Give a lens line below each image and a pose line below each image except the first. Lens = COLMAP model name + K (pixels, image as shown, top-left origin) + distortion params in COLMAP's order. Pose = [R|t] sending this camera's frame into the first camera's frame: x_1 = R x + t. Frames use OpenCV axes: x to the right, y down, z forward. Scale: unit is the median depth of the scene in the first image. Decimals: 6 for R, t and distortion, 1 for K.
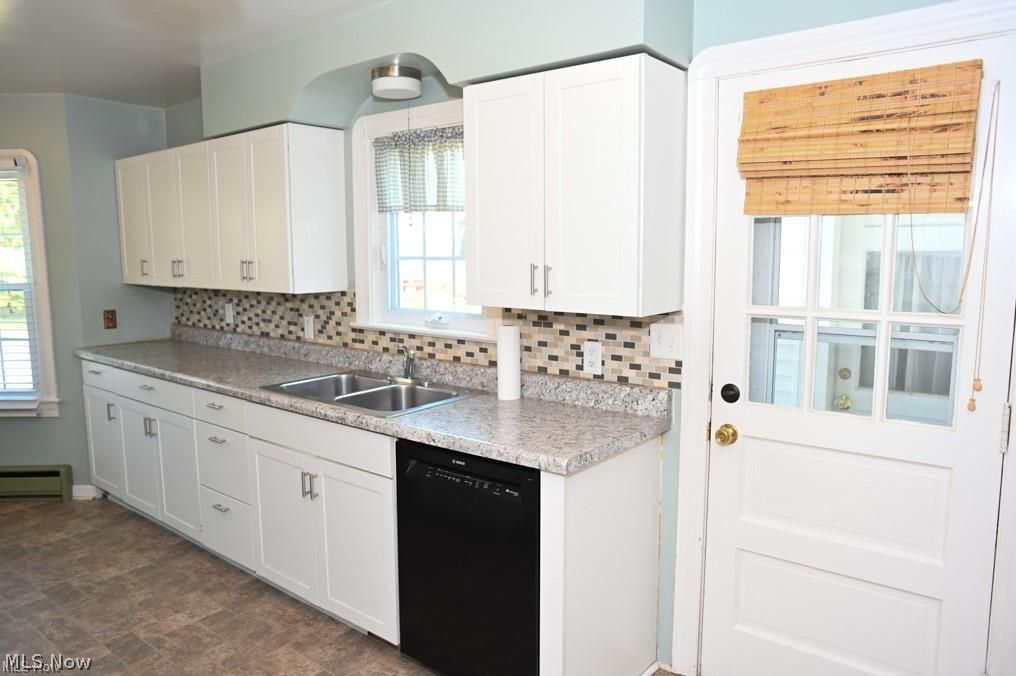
lens RADIAL K [[712.7, 0, 501.3], [0, 712.7, 338.7], [0, 0, 1]] dist [-0.096103, 0.084105]
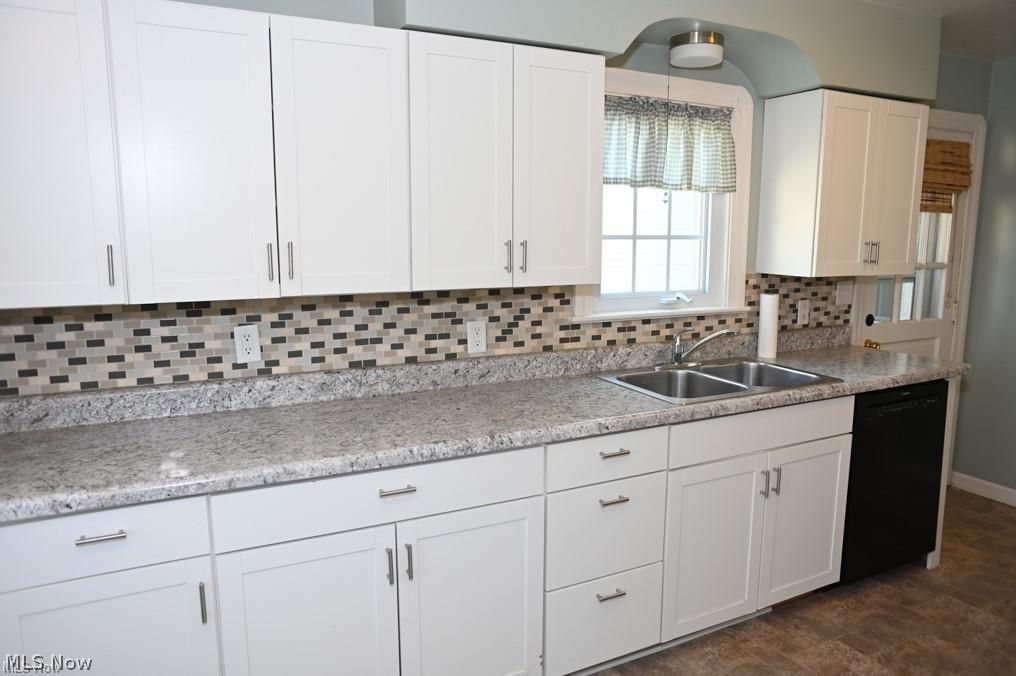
lens RADIAL K [[712.7, 0, 501.3], [0, 712.7, 338.7], [0, 0, 1]] dist [-0.096103, 0.084105]
pose [[0.397273, -0.145044, 0.906166, -0.932505], [0.103657, 0.988204, 0.112730, -0.094181], [-0.911828, 0.049146, 0.407621, 0.712545]]
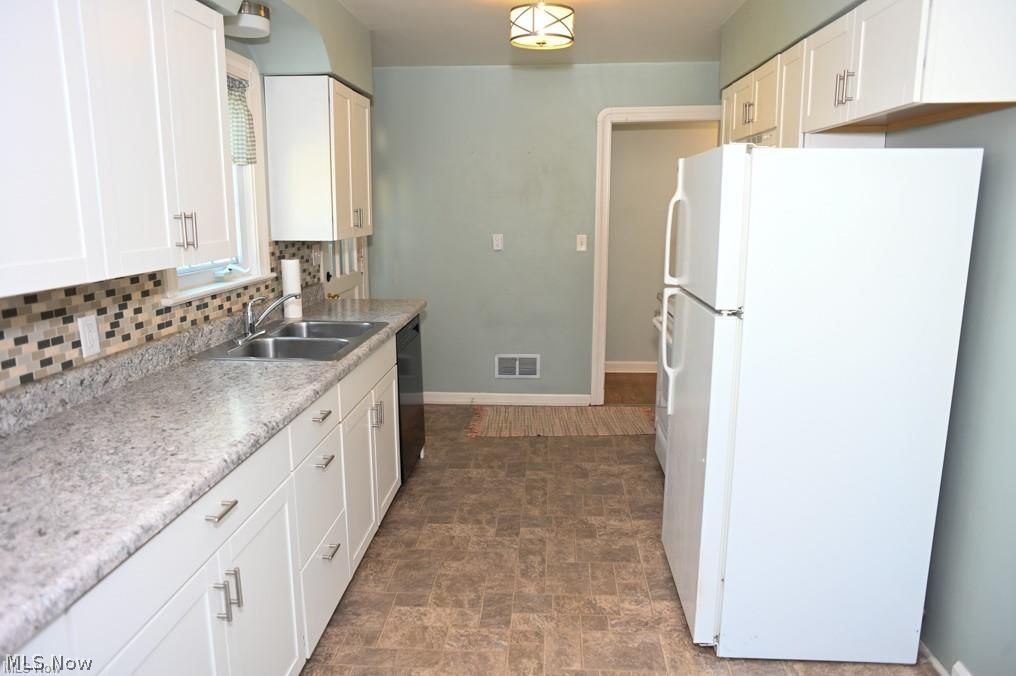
lens RADIAL K [[694.4, 0, 525.8], [0, 694.4, 339.8], [0, 0, 1]] dist [-0.094313, 0.077909]
pose [[-0.609350, -0.159958, 0.776599, -0.931312], [0.084285, 0.960823, 0.264037, -0.129708], [-0.788409, 0.226347, -0.571996, 1.068719]]
